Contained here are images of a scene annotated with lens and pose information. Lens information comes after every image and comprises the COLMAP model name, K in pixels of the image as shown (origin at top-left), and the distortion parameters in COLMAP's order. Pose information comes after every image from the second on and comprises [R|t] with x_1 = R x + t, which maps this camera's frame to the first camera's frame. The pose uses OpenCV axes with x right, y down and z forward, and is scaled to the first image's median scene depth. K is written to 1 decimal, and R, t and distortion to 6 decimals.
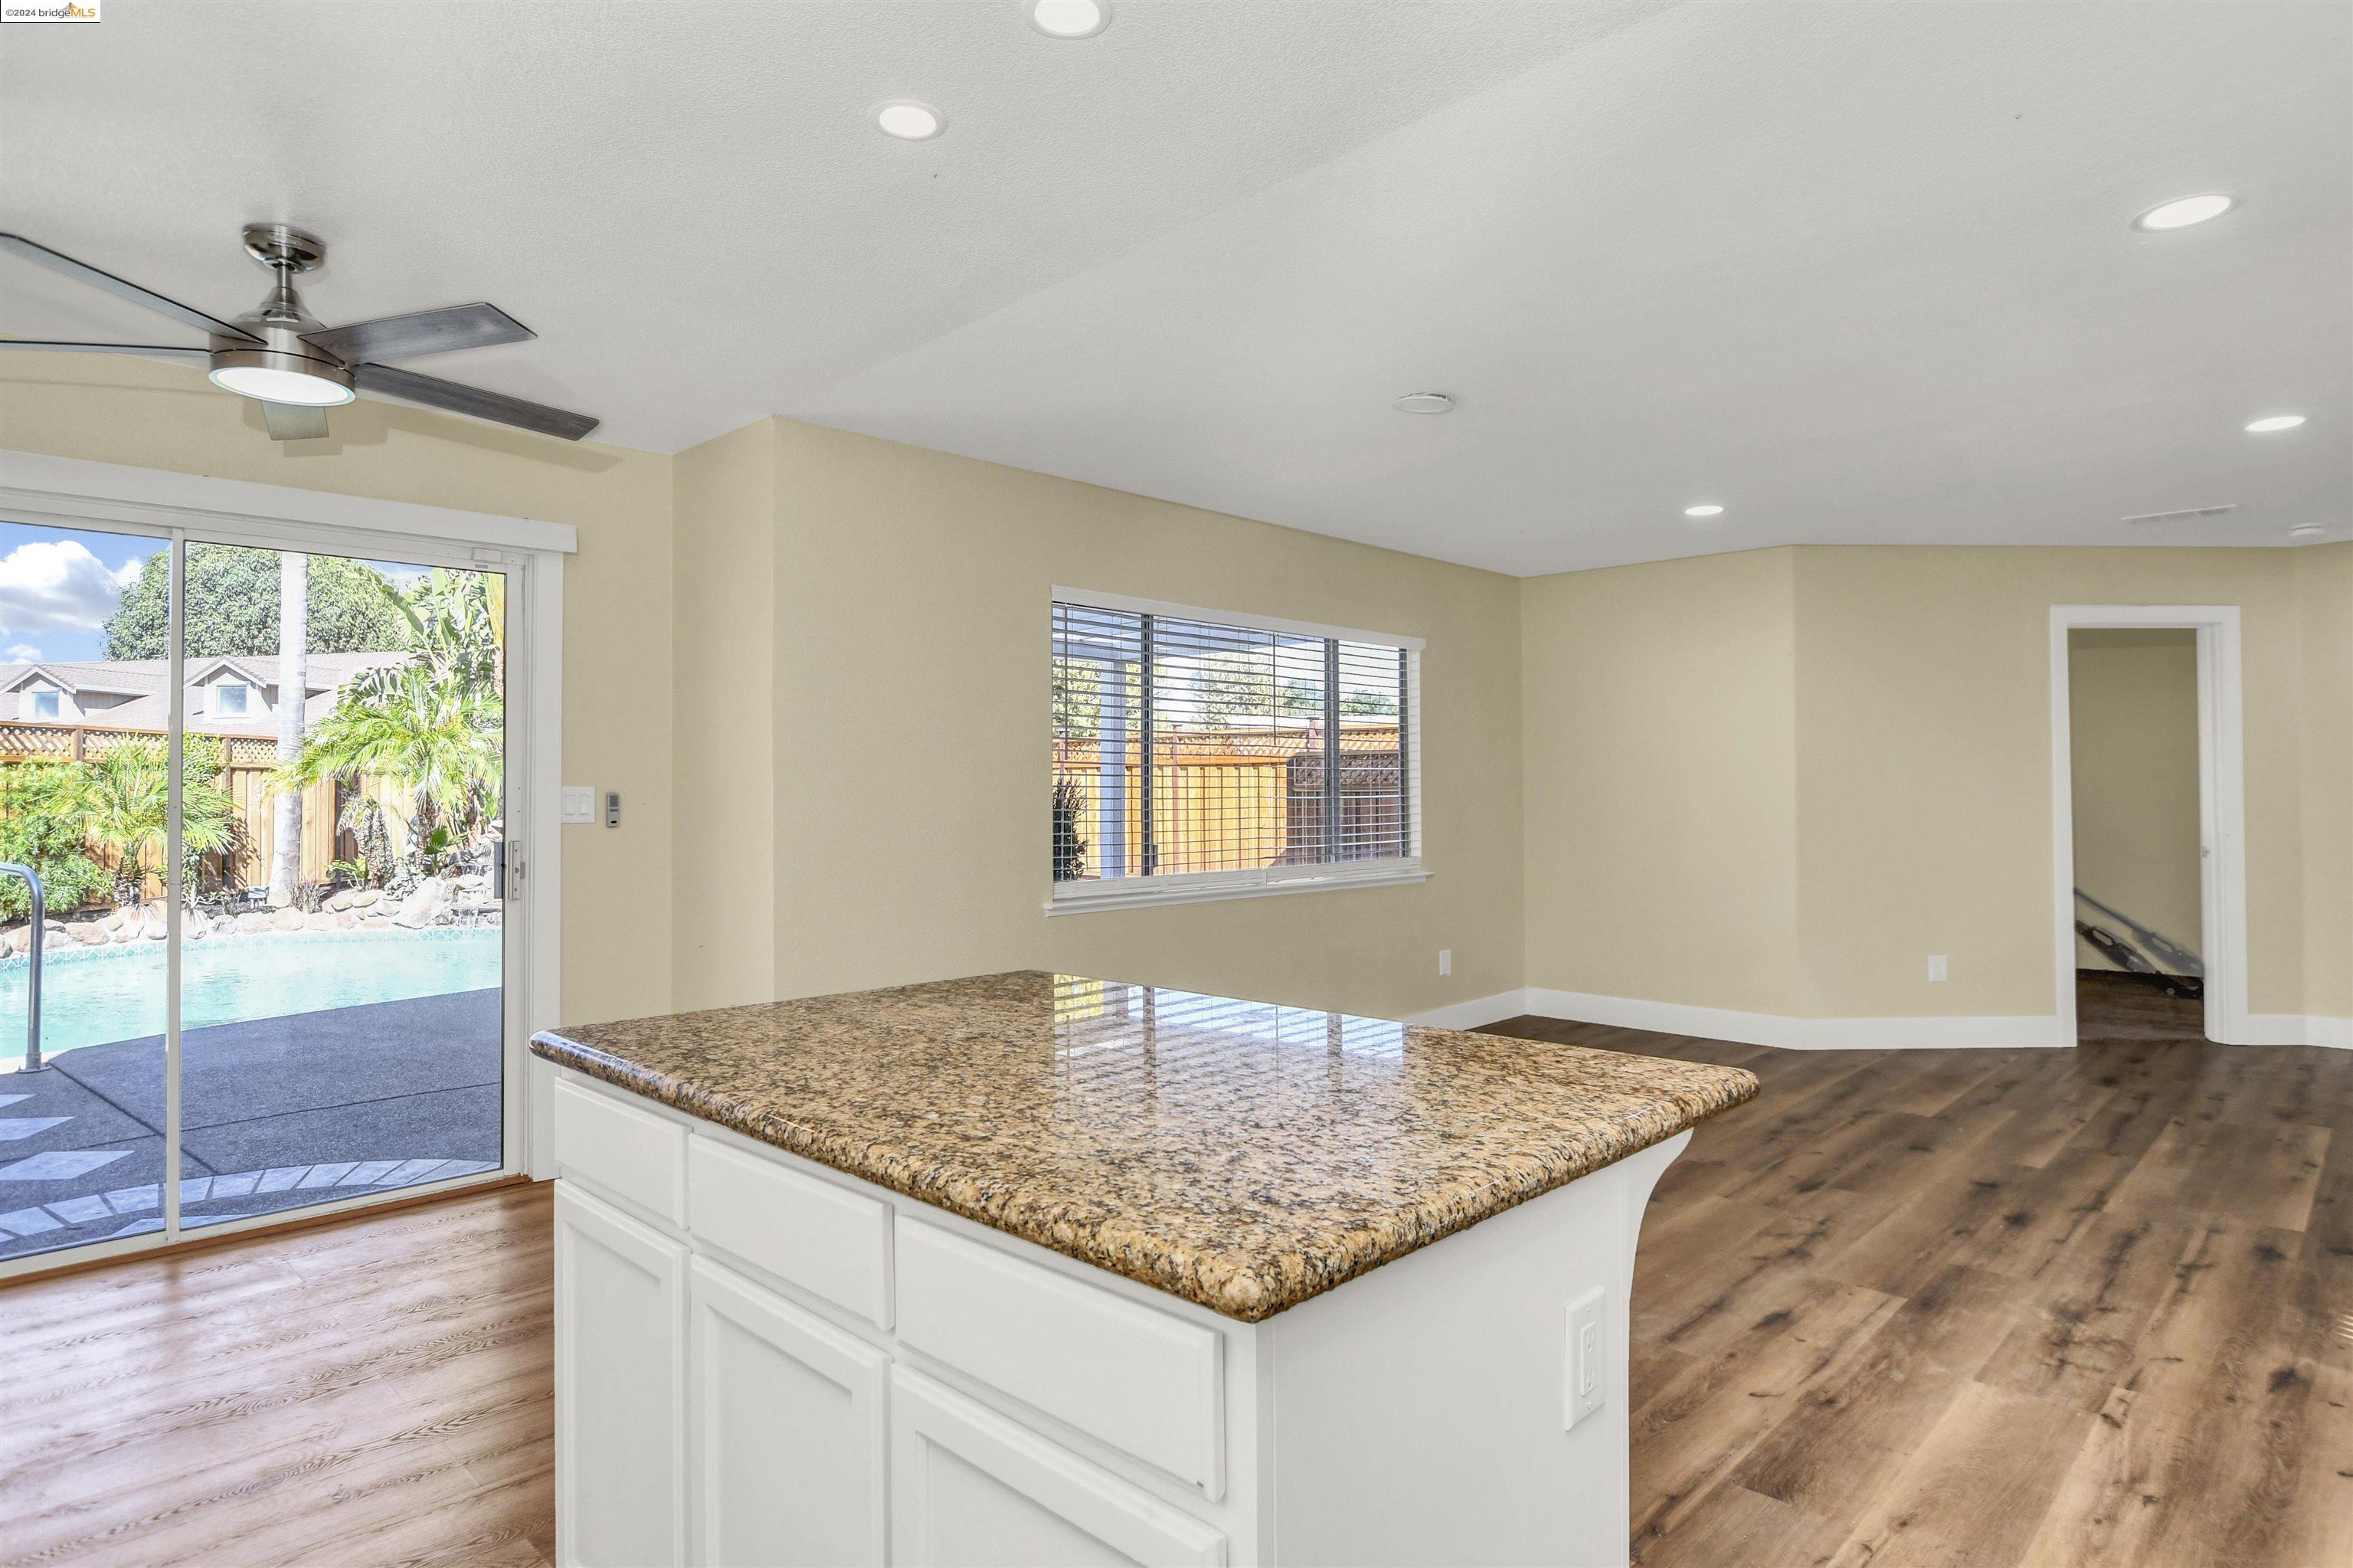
lens RADIAL K [[1301.2, 0, 1164.7], [0, 1301.2, 788.9], [0, 0, 1]] dist [-0.026687, 0.002220]
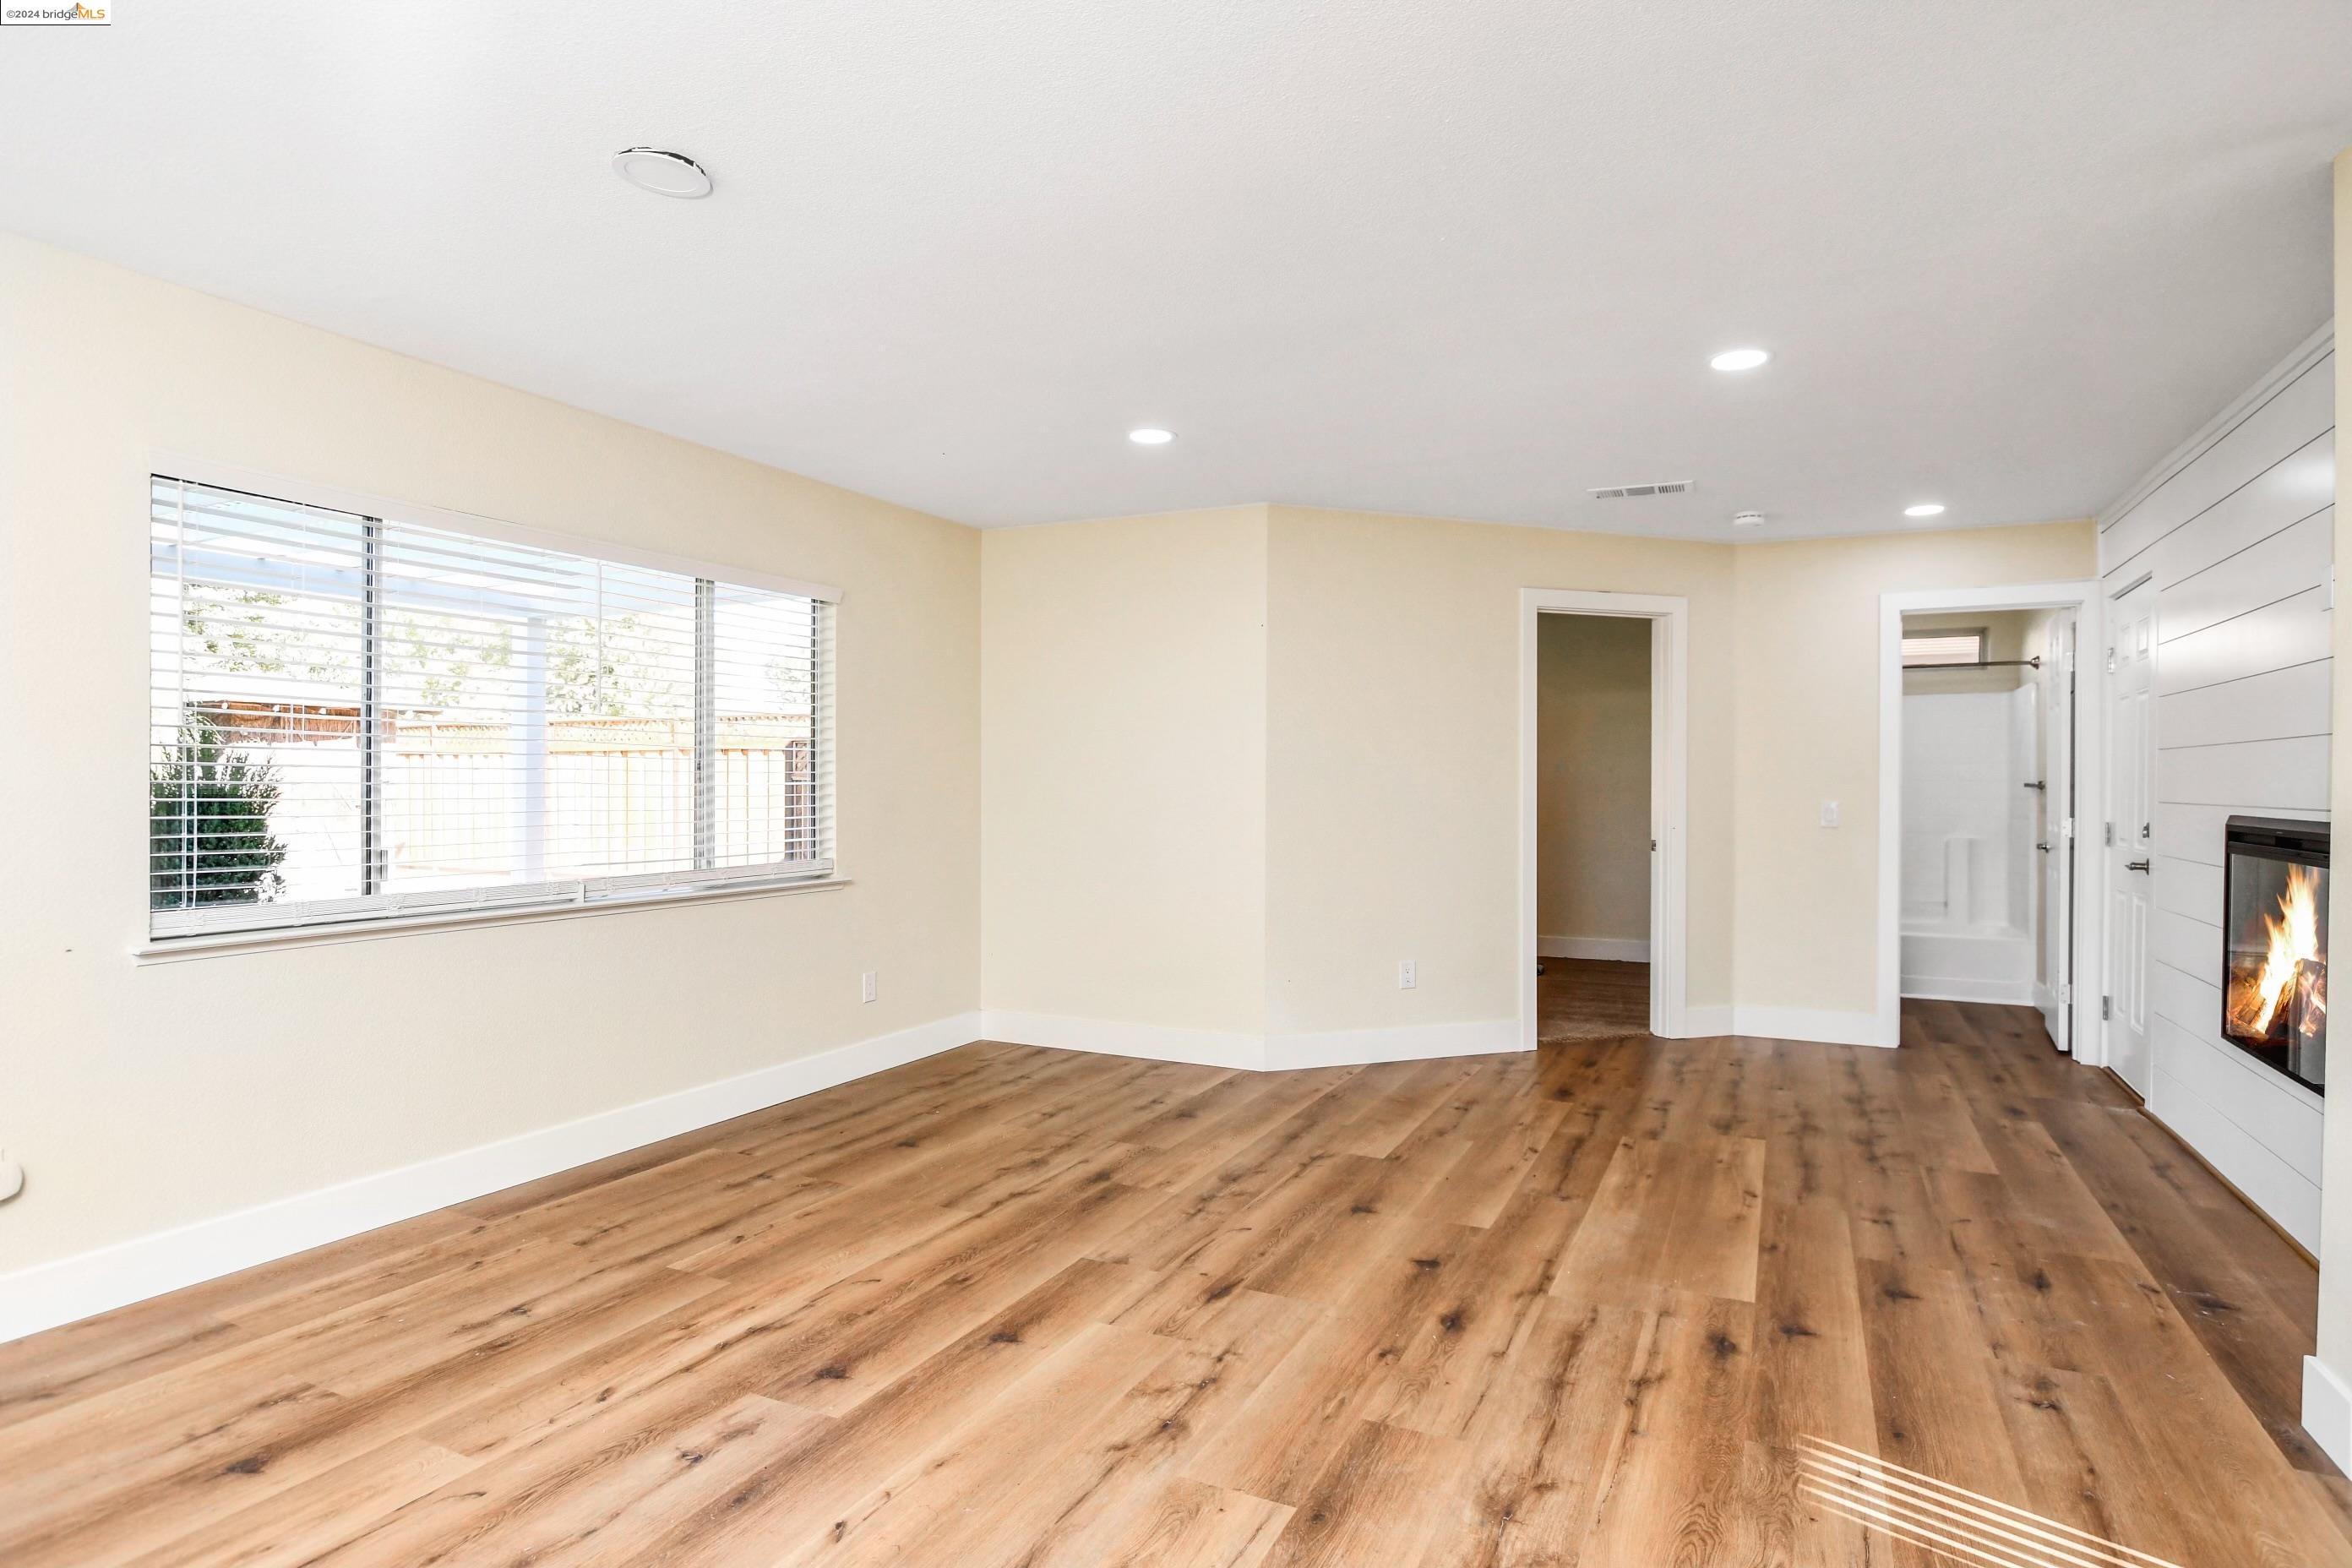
lens RADIAL K [[1266.0, 0, 1181.0], [0, 1266.0, 820.7], [0, 0, 1]] dist [-0.022934, 0.002936]
pose [[0.945723, -0.001874, 0.324970, 0.223661], [-0.008545, 0.999494, 0.030632, 0.004008], [-0.324863, -0.031746, 0.945228, 0.291134]]
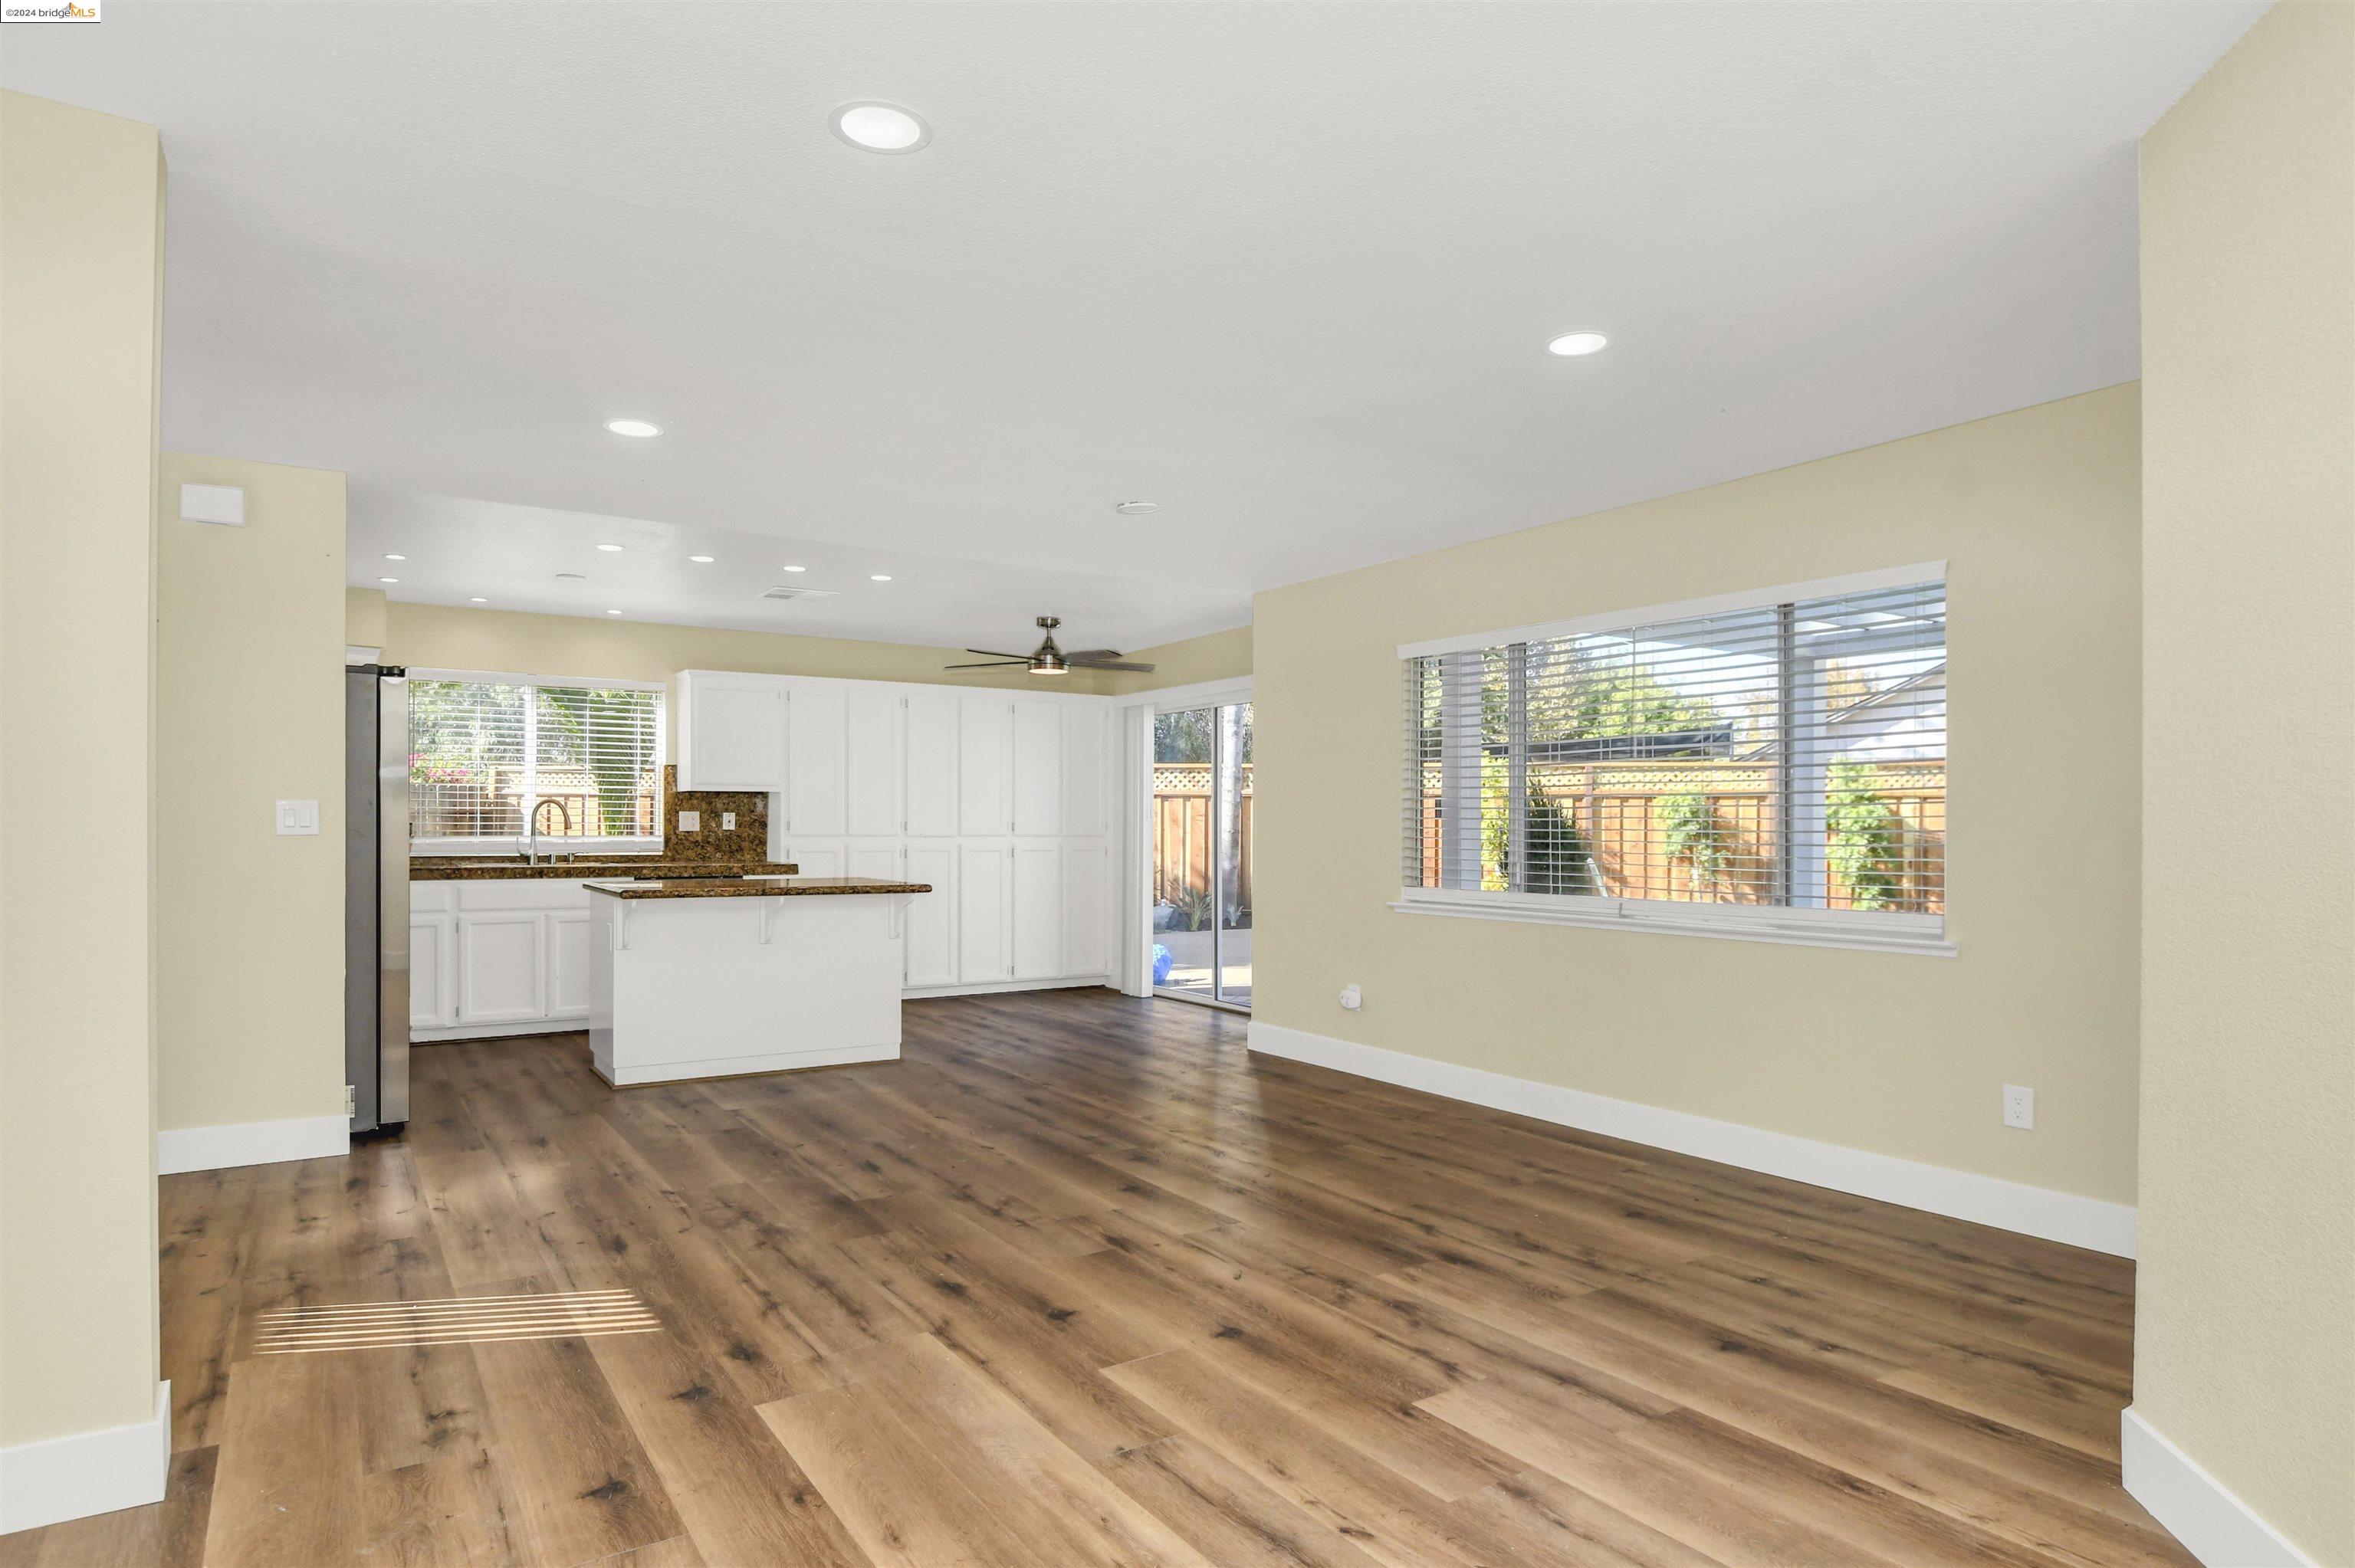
lens RADIAL K [[1302.1, 0, 1165.7], [0, 1302.1, 788.9], [0, 0, 1]] dist [-0.026687, 0.002220]
pose [[-0.205313, -0.024328, -0.978394, 1.340589], [-0.001423, 0.999697, -0.024559, 0.012154], [0.978695, -0.003650, -0.205286, 1.175119]]
